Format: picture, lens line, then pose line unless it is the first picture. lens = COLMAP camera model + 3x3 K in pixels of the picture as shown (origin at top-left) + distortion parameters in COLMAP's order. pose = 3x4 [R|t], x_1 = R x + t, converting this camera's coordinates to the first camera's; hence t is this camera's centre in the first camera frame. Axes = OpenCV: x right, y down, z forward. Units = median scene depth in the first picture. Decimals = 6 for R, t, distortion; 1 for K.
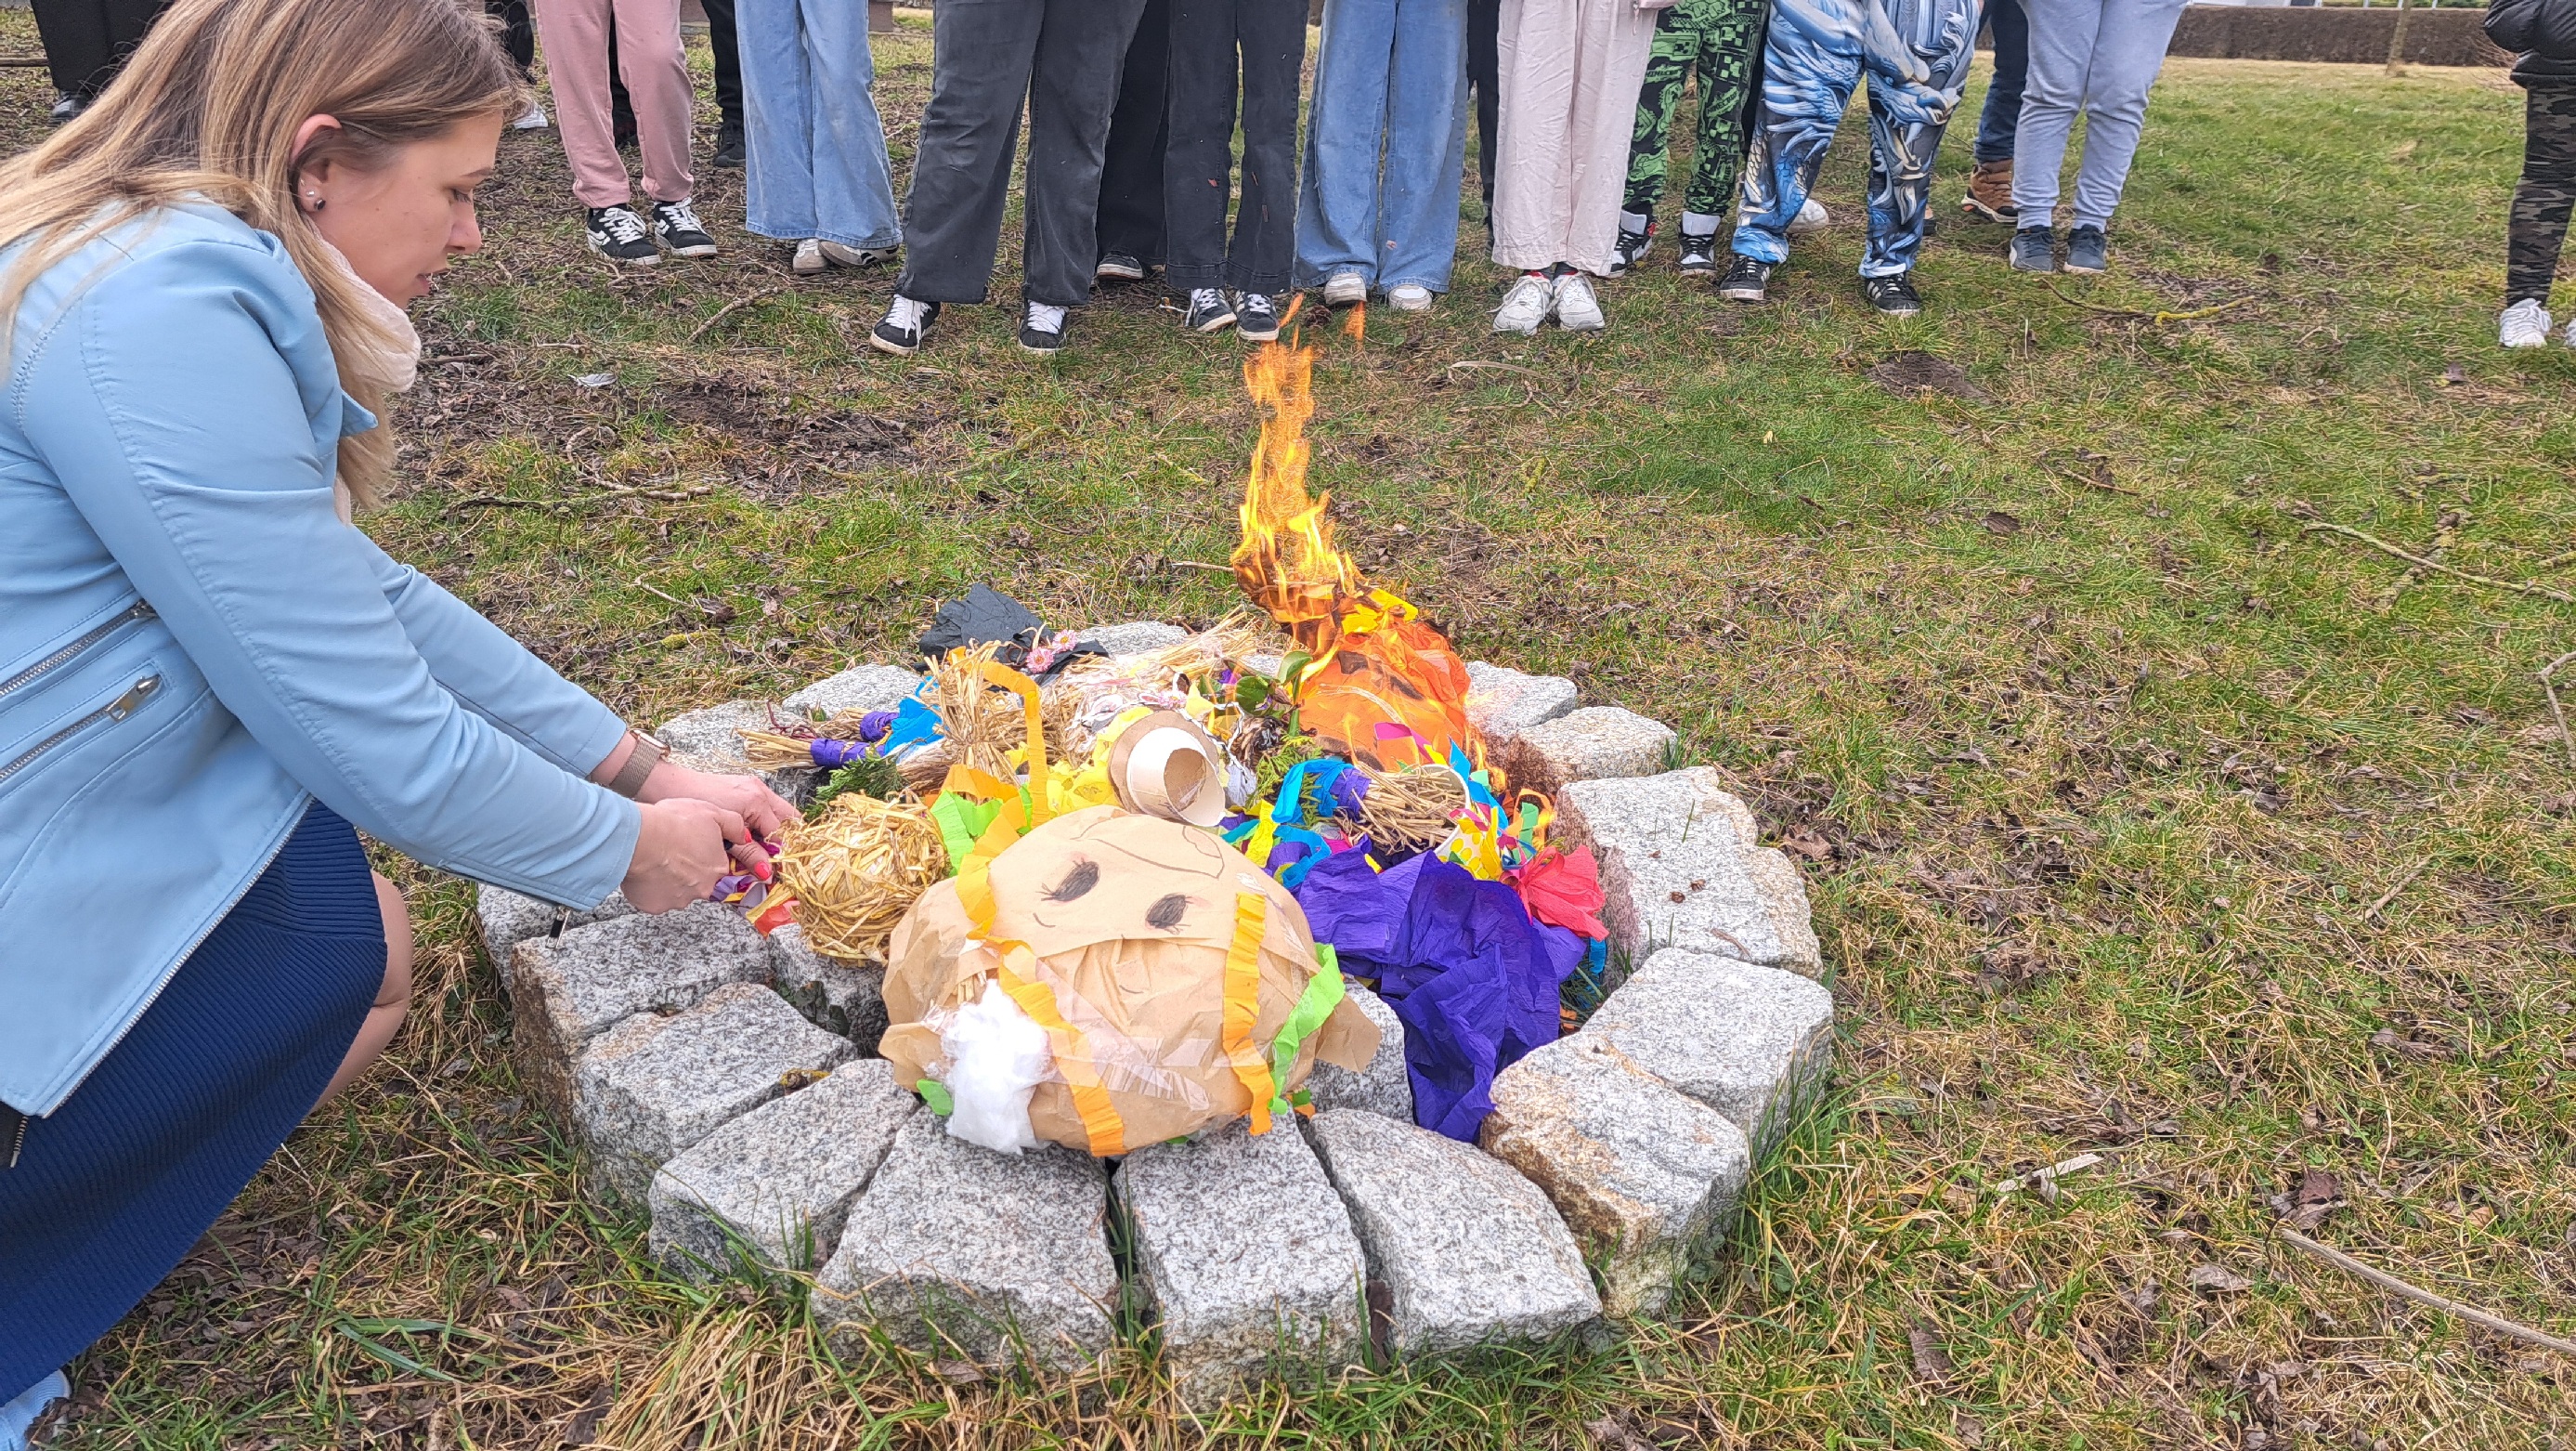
lens RADIAL K [[1856.3, 0, 1285.5], [0, 1856.3, 728.9], [0, 0, 1]] dist [0.074369, -0.061878]
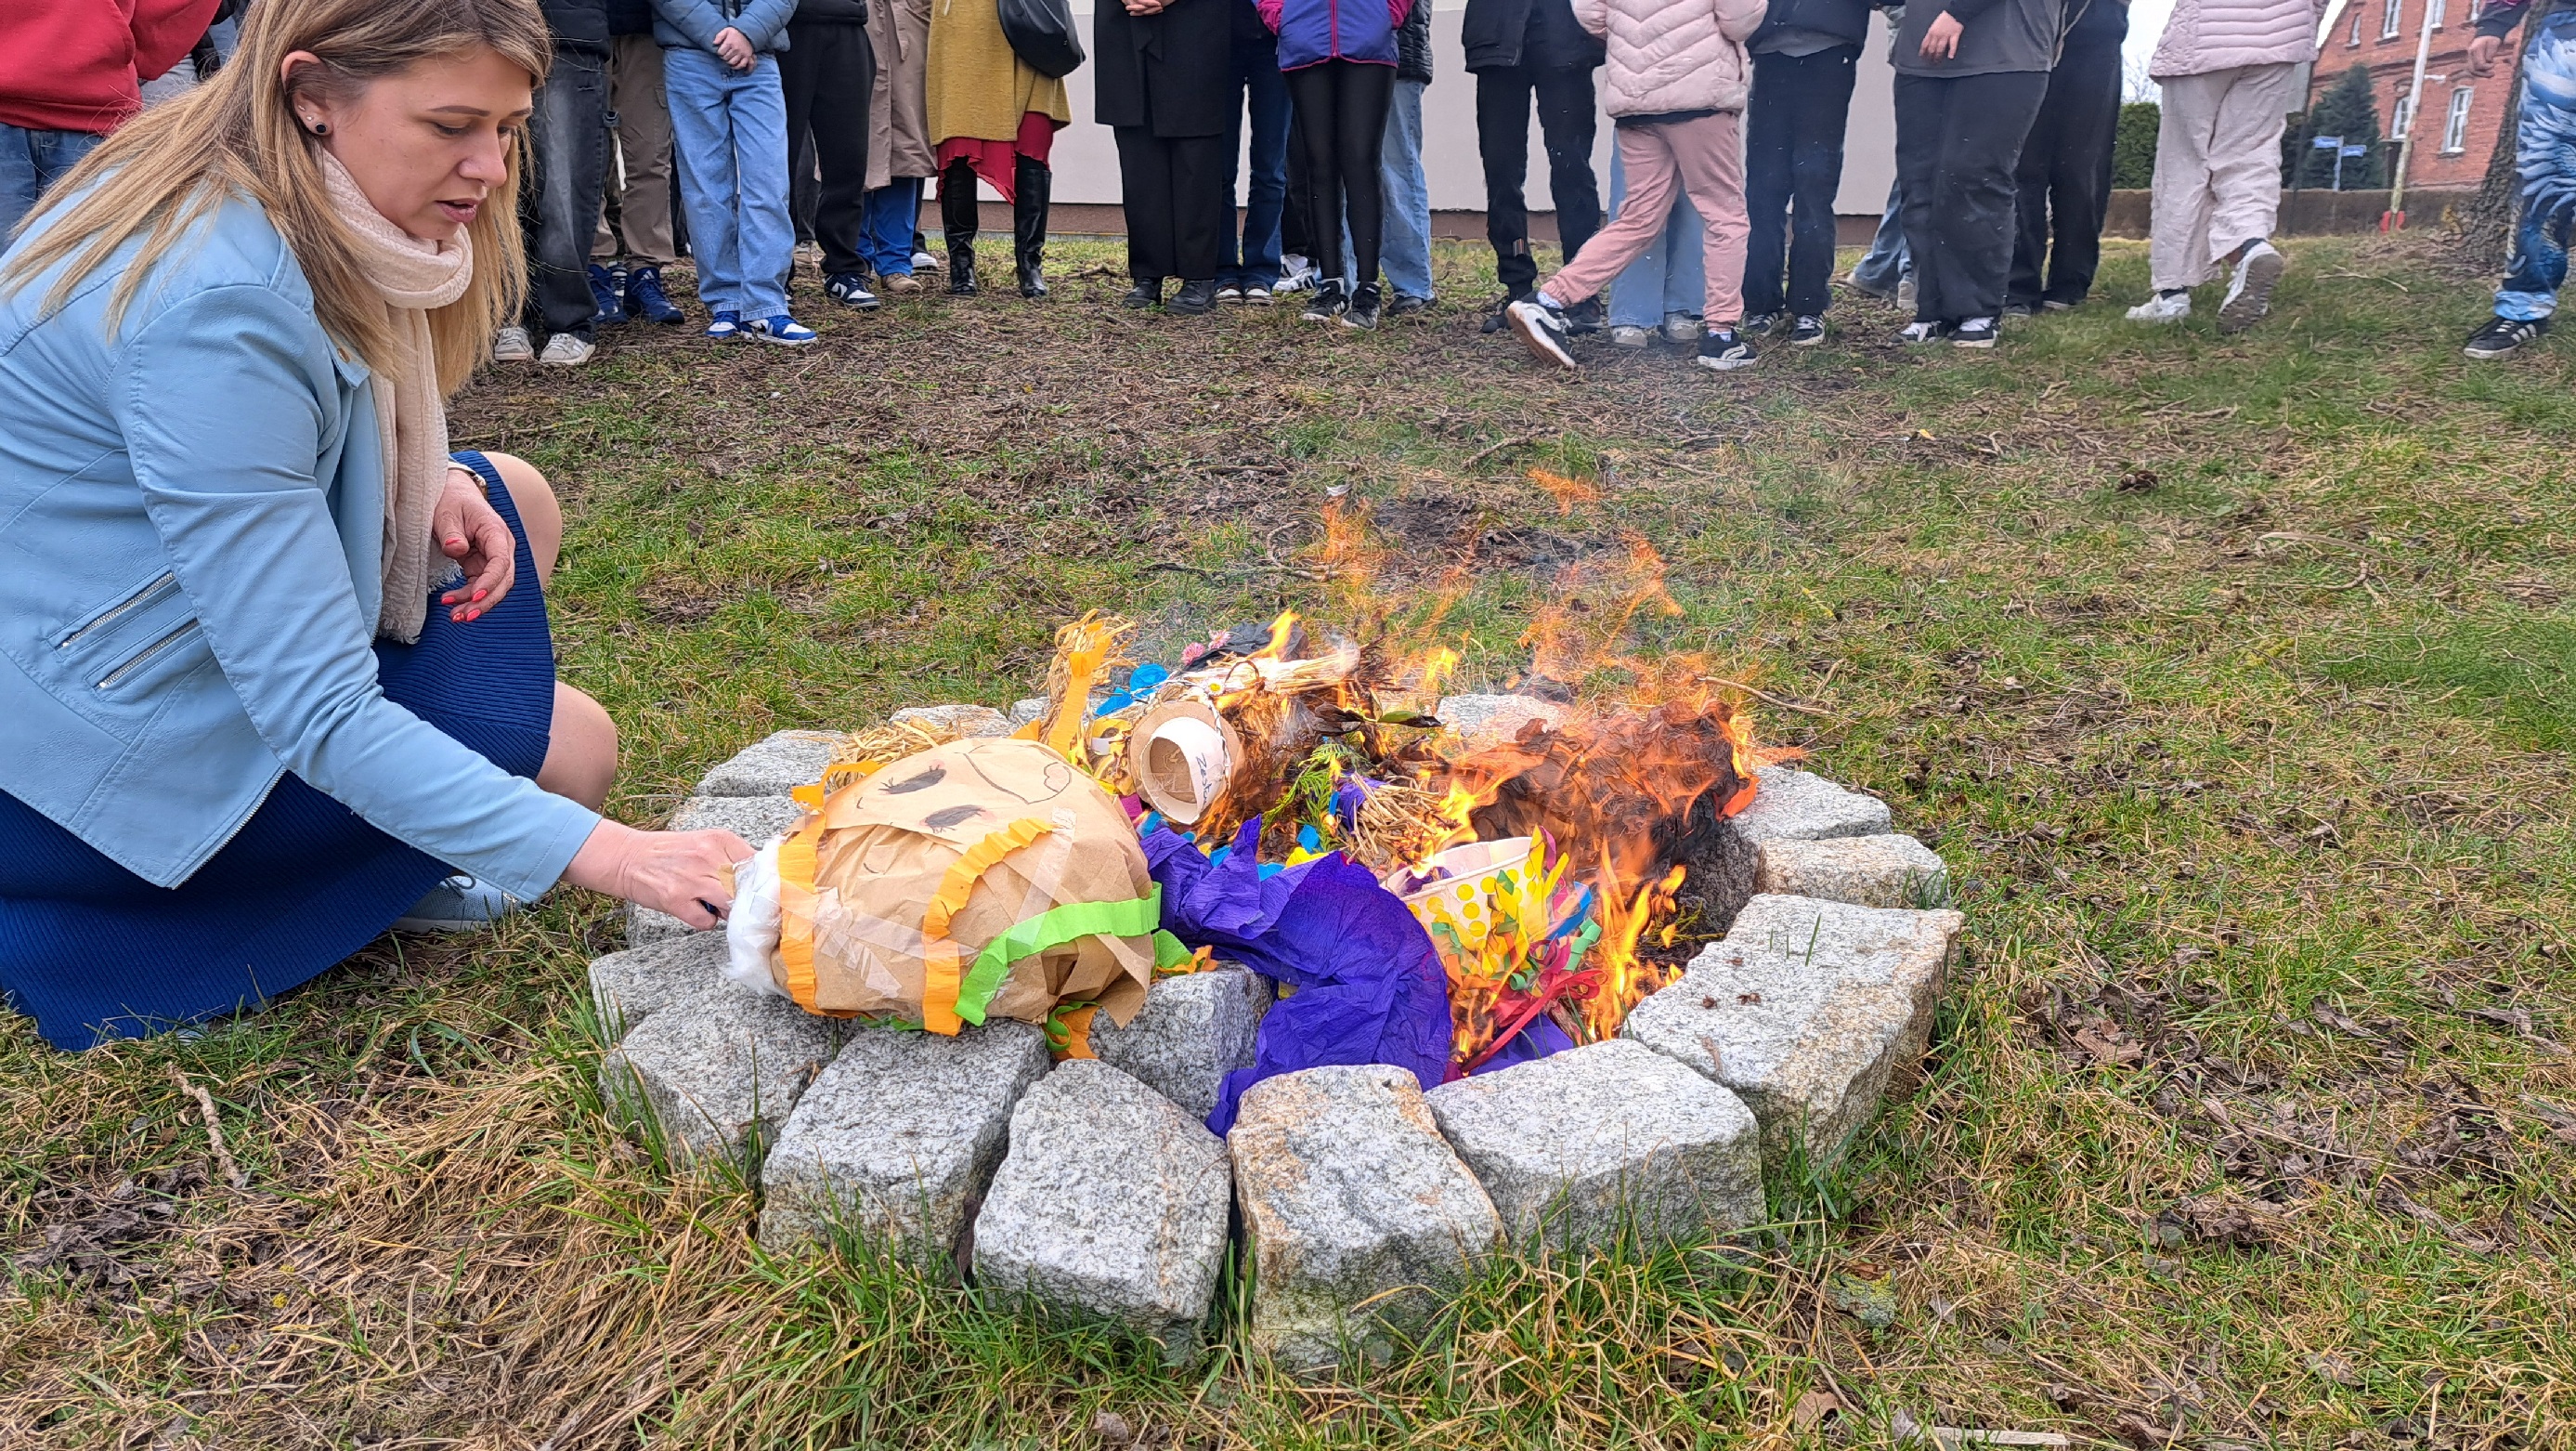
lens RADIAL K [[1856.3, 0, 1282.7], [0, 1856.3, 720.1], [0, 0, 1]] dist [0.074369, -0.061878]
pose [[0.809855, 0.129245, -0.572216, 0.657960], [-0.198695, 0.978207, -0.060267, 0.068298], [0.551957, 0.162503, 0.817885, 0.219634]]
